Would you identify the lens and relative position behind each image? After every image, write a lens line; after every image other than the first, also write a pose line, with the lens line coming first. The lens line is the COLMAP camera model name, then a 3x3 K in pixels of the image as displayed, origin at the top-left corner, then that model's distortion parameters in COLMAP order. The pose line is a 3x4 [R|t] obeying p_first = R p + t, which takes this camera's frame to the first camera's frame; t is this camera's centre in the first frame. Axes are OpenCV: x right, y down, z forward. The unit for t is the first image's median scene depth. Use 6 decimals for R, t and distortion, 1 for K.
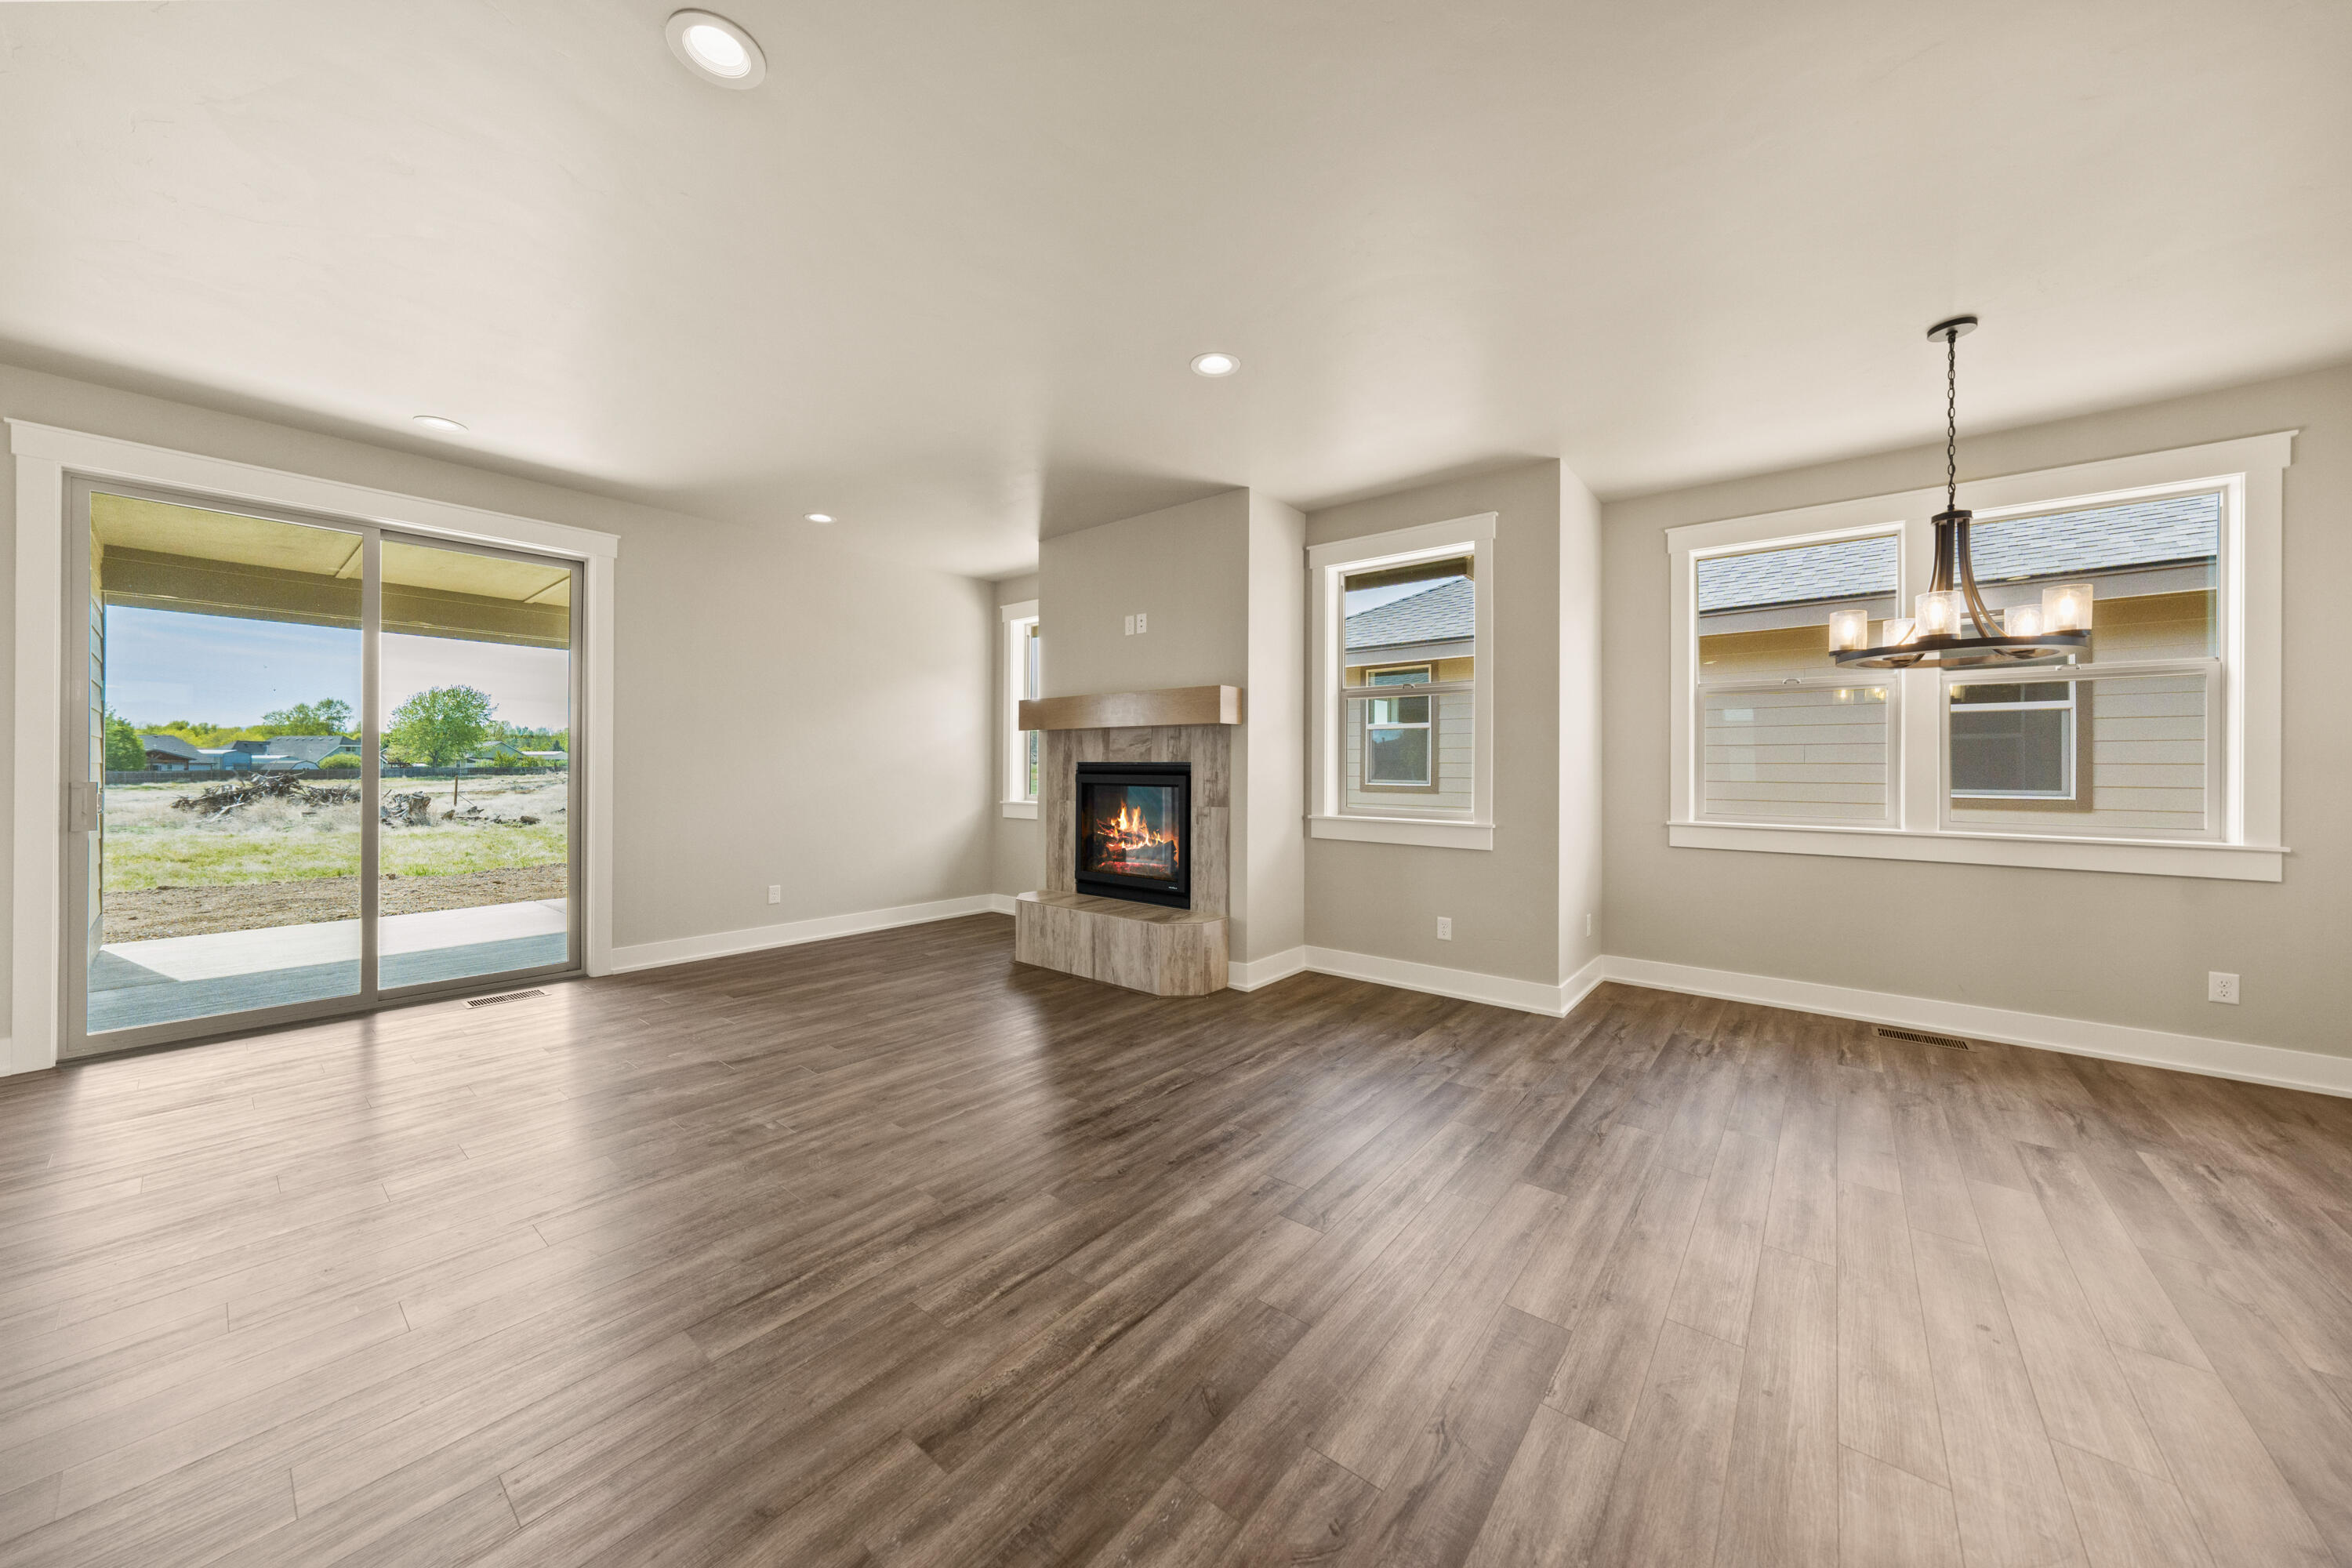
lens RADIAL K [[802.7, 0, 1172.1], [0, 802.7, 769.4], [0, 0, 1]] dist [-0.005607, 0.002748]
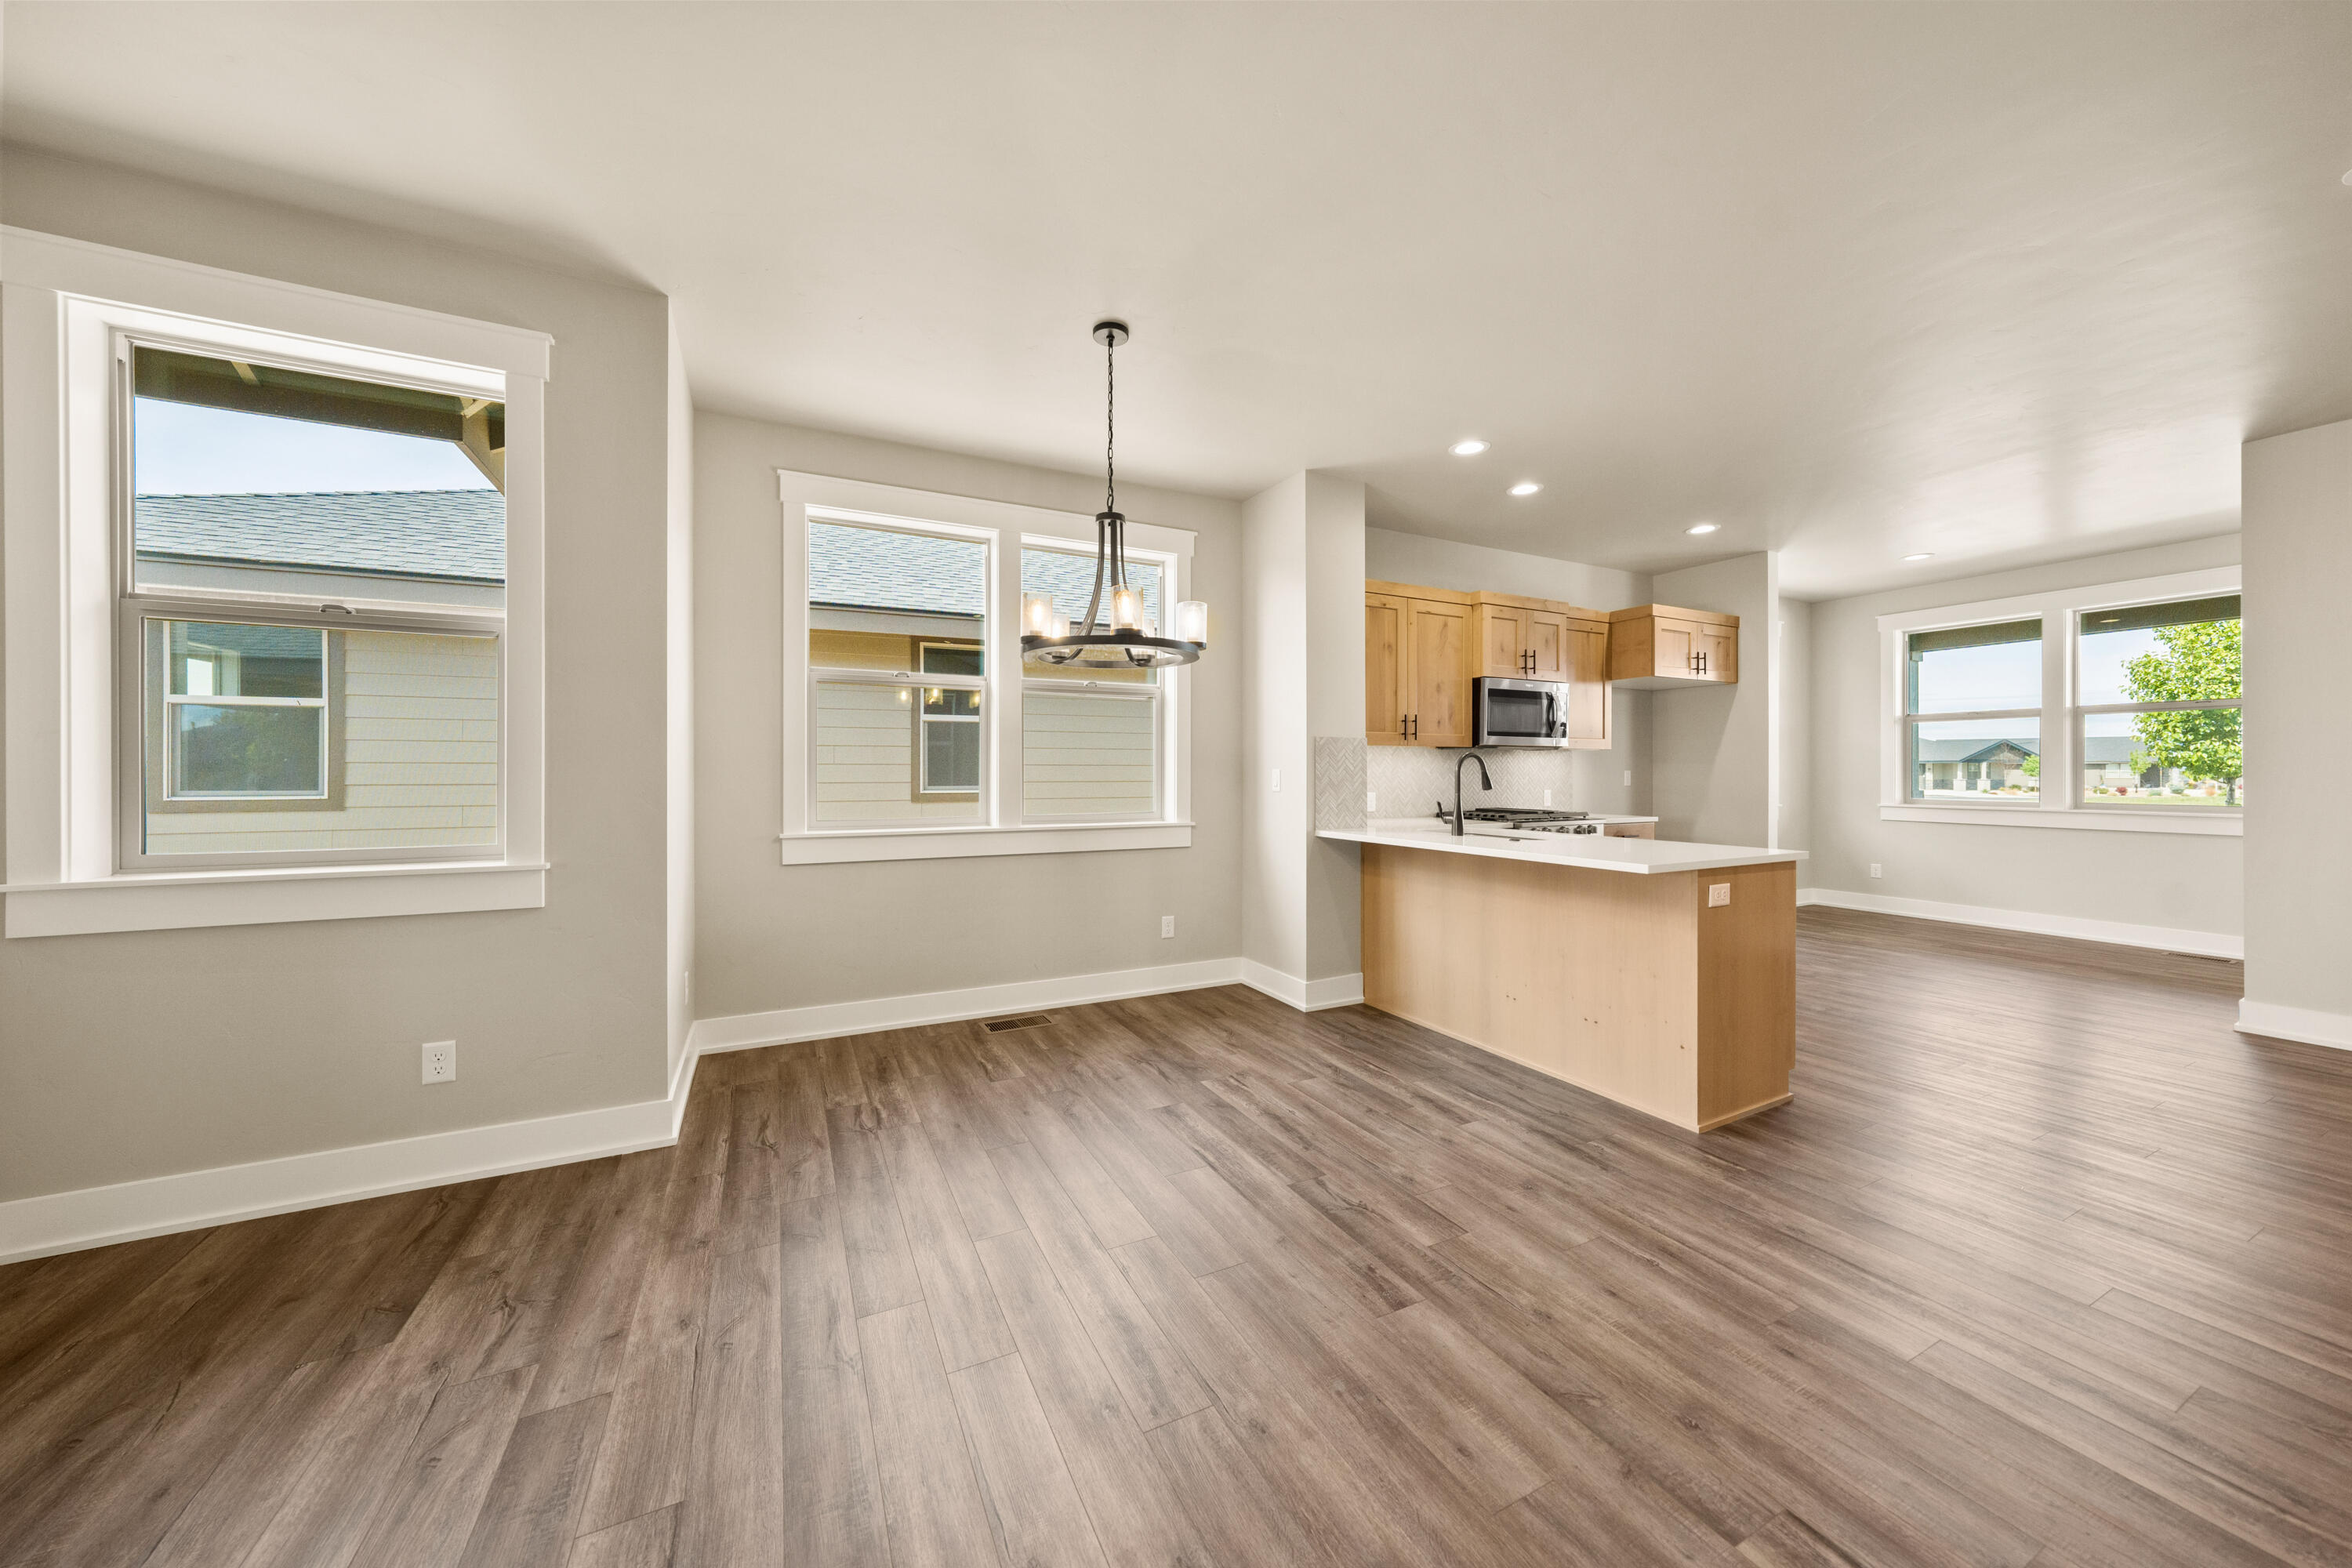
lens RADIAL K [[802.7, 0, 1169.9], [0, 802.7, 770.5], [0, 0, 1]] dist [-0.005607, 0.002748]
pose [[0.410584, -0.003633, 0.911816, 0.056892], [0.004851, 0.999987, 0.001800, 0.002161], [-0.911810, 0.003684, 0.410596, 0.383501]]
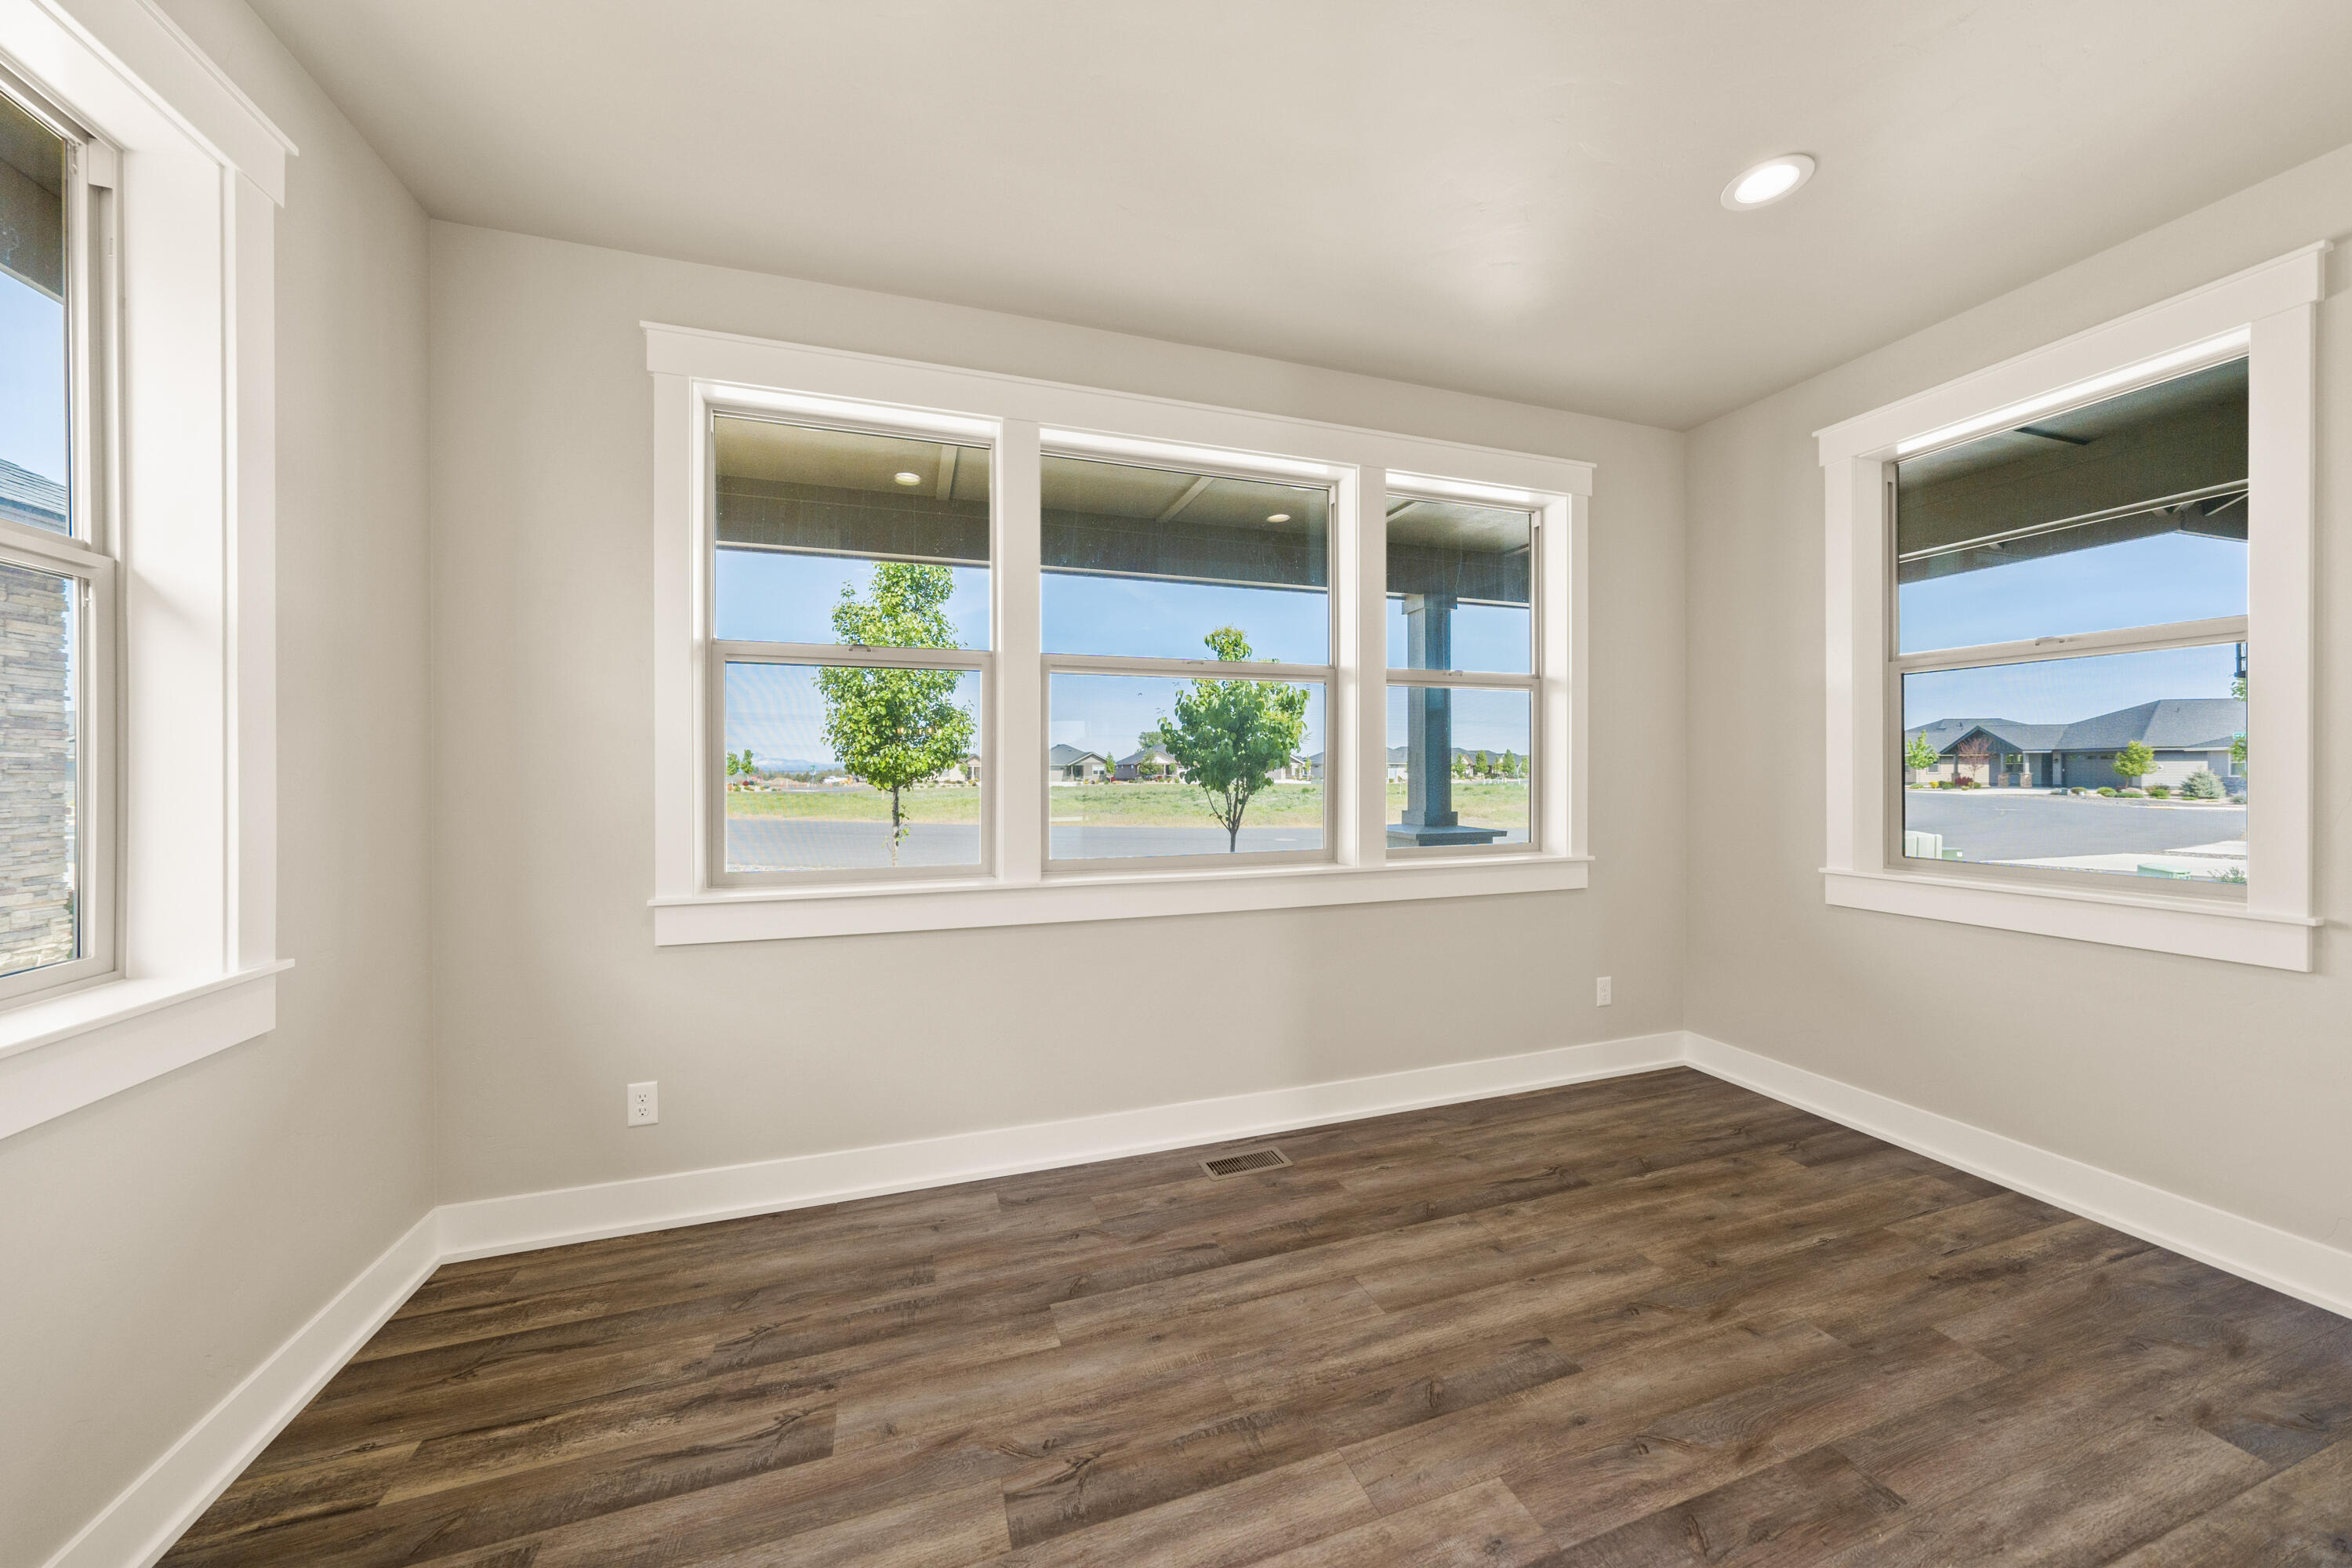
lens RADIAL K [[802.7, 0, 1169.9], [0, 802.7, 774.3], [0, 0, 1]] dist [-0.005607, 0.002748]
pose [[-0.848796, -0.005122, 0.528695, 1.807725], [0.000155, 0.999951, 0.009936, -0.010477], [-0.528720, 0.008516, -0.848754, -0.055548]]
